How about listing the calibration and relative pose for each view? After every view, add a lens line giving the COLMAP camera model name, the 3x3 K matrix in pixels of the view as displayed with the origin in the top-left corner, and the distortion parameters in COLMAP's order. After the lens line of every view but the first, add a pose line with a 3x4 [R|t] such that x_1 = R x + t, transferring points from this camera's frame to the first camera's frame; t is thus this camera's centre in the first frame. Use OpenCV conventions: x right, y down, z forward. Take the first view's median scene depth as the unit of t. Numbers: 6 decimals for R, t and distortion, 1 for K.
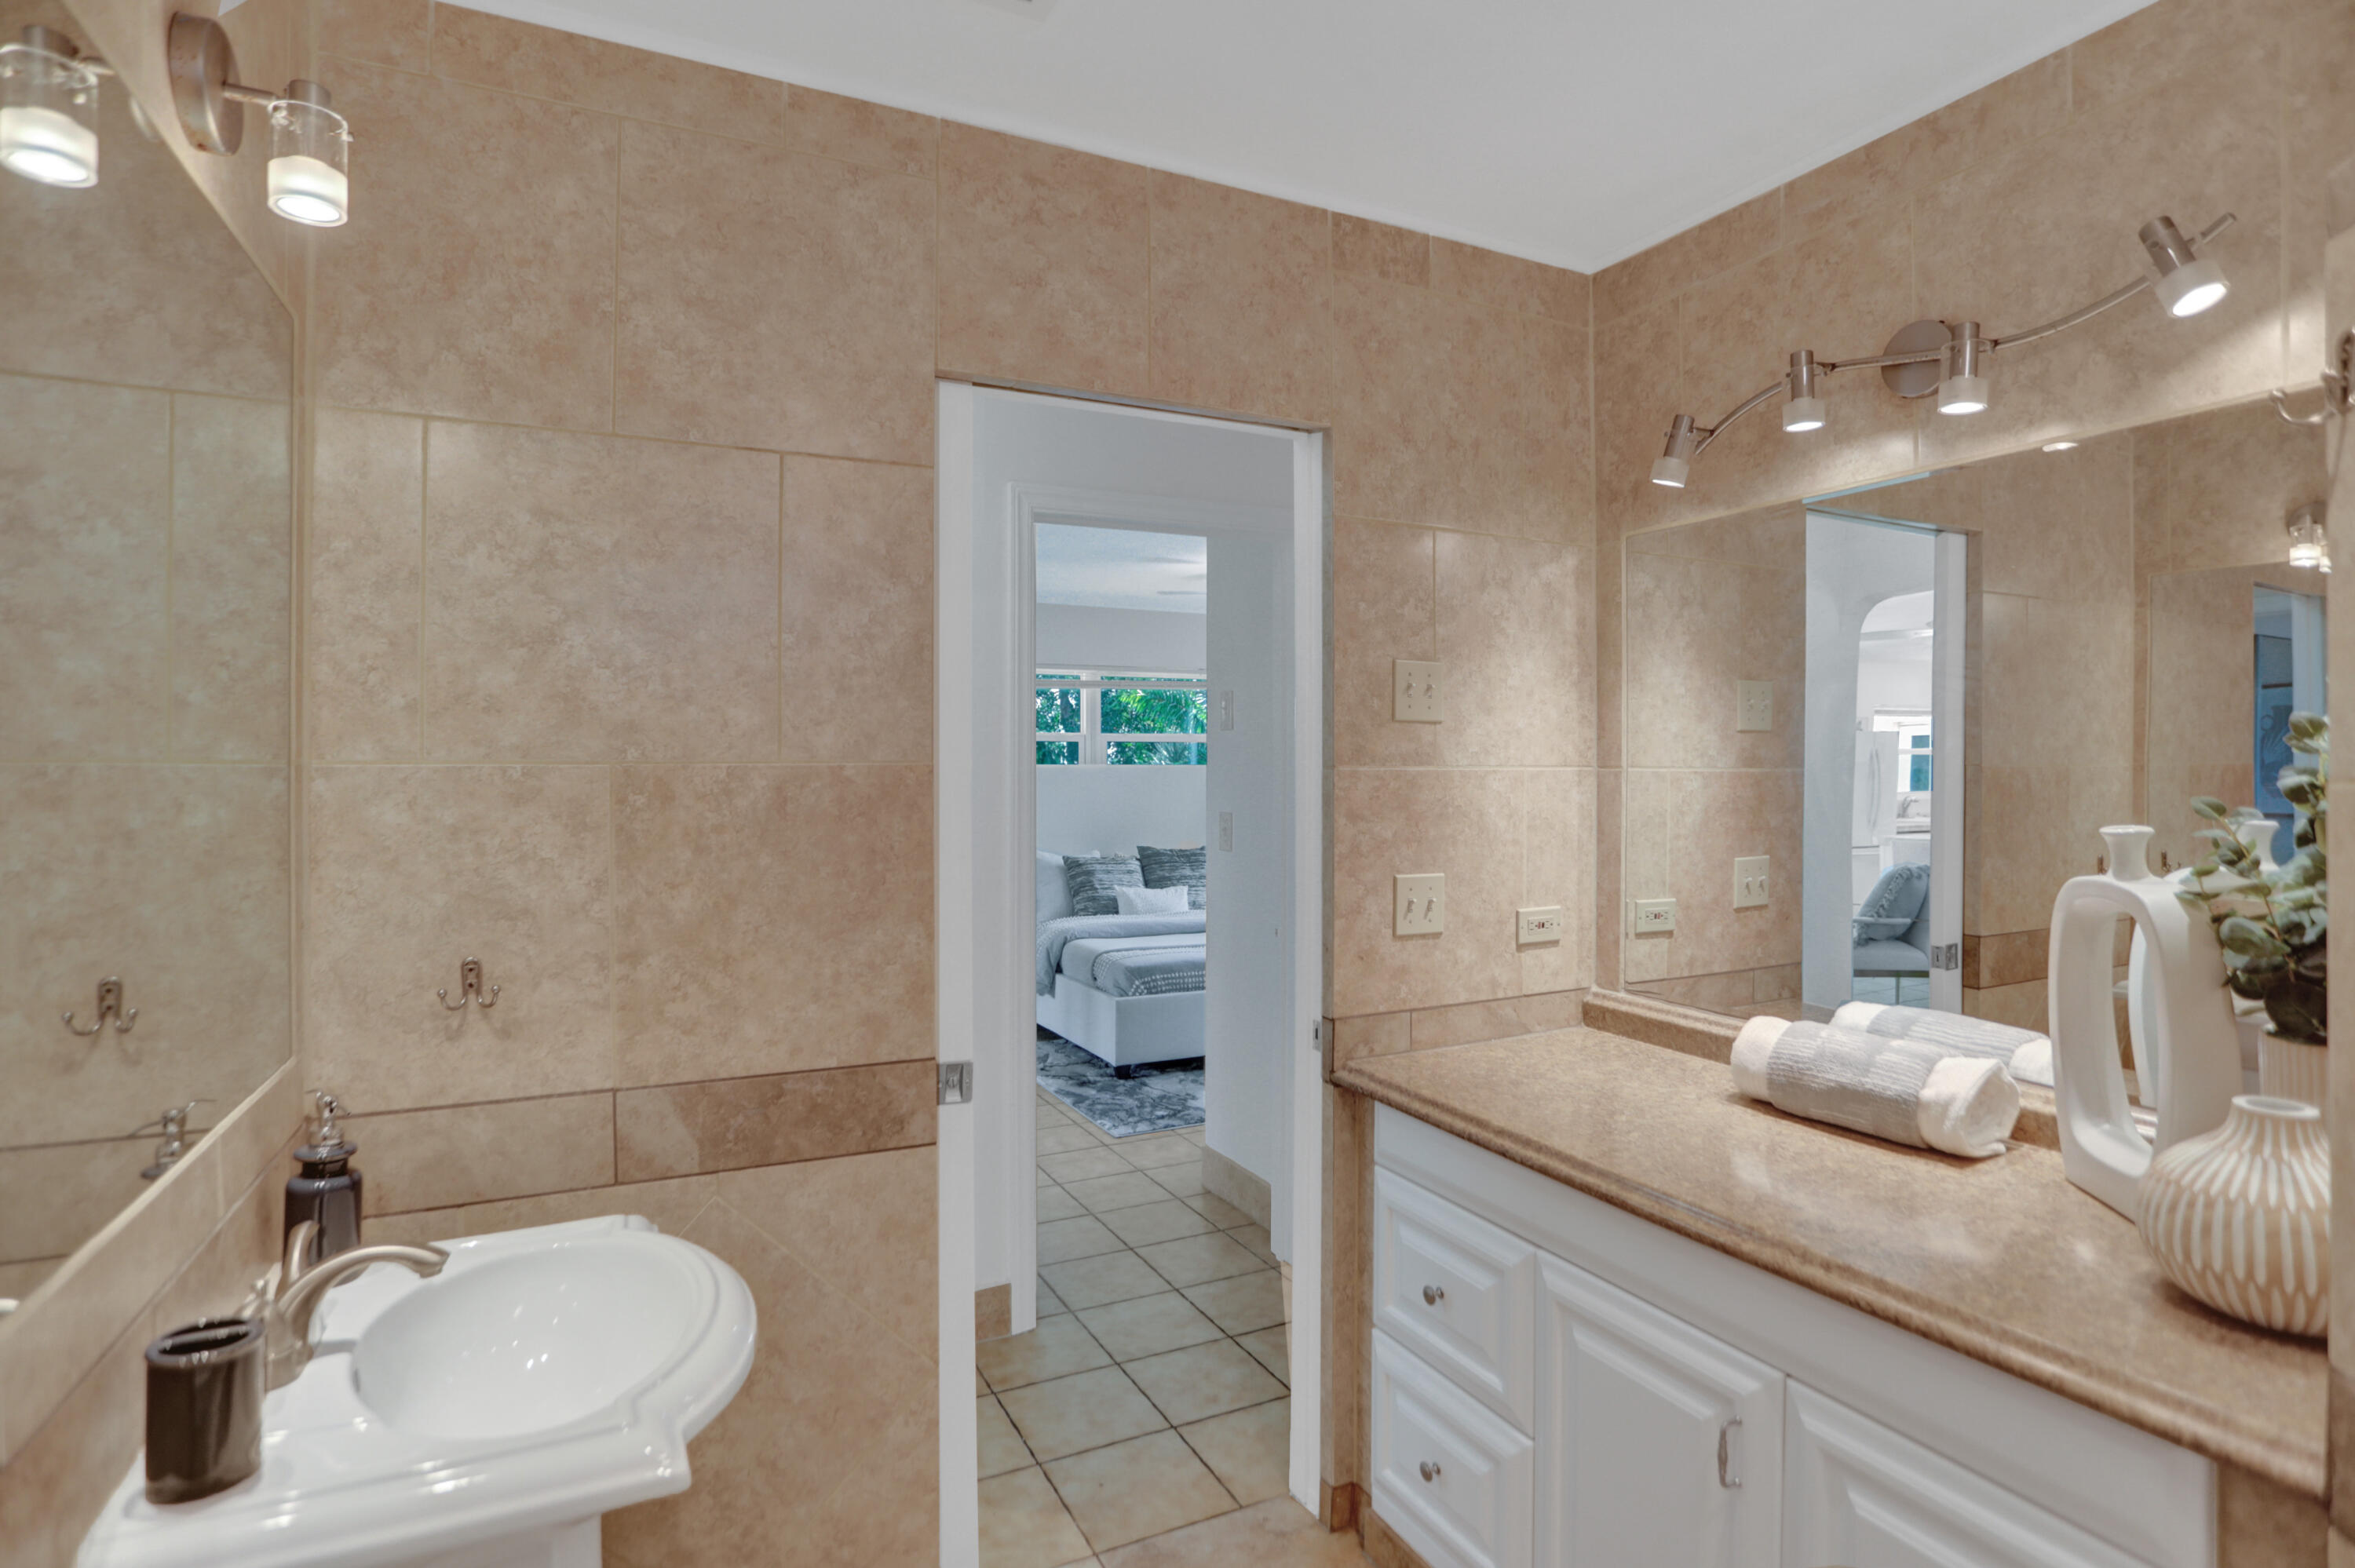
lens RADIAL K [[1188.8, 0, 1172.8], [0, 1188.8, 773.9], [0, 0, 1]] dist [-0.072300, 0.039445]
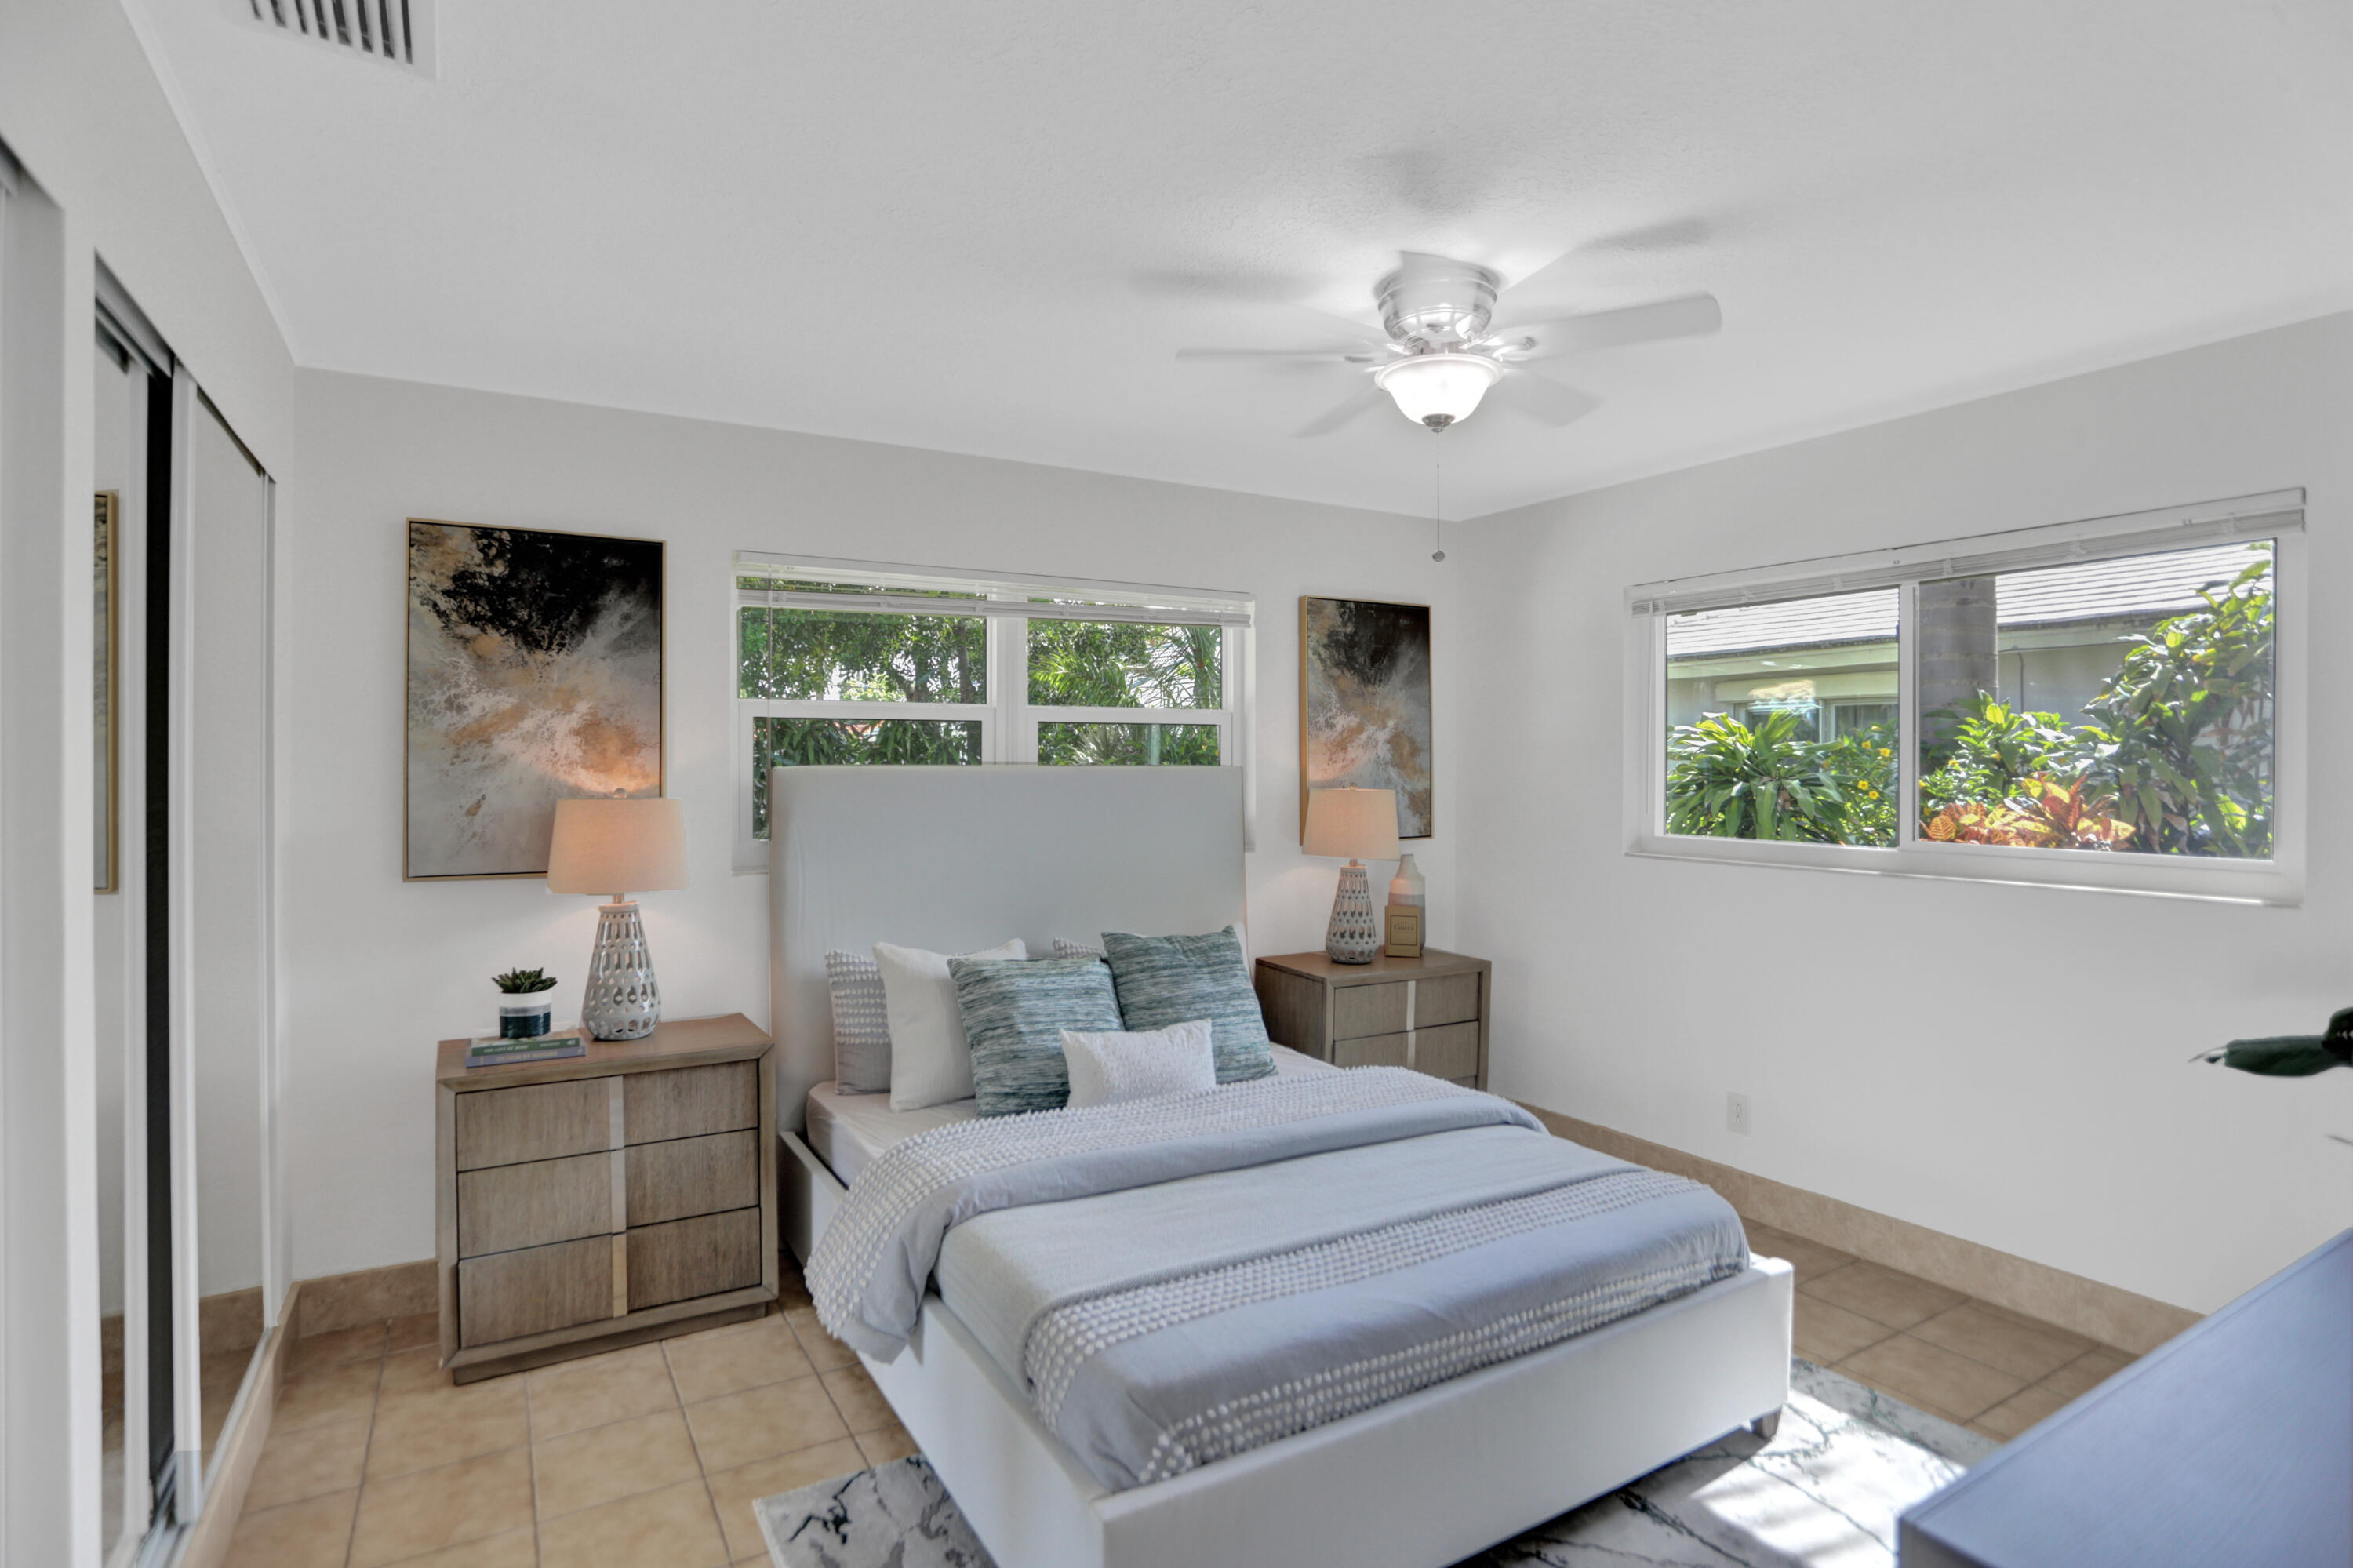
lens RADIAL K [[1188.0, 0, 1171.8], [0, 1188.0, 773.9], [0, 0, 1]] dist [-0.072300, 0.039445]
pose [[0.996847, 0.005096, 0.079181, -0.041540], [-0.005487, 0.999974, 0.004722, -0.007834], [-0.079155, -0.005142, 0.996849, 0.519838]]
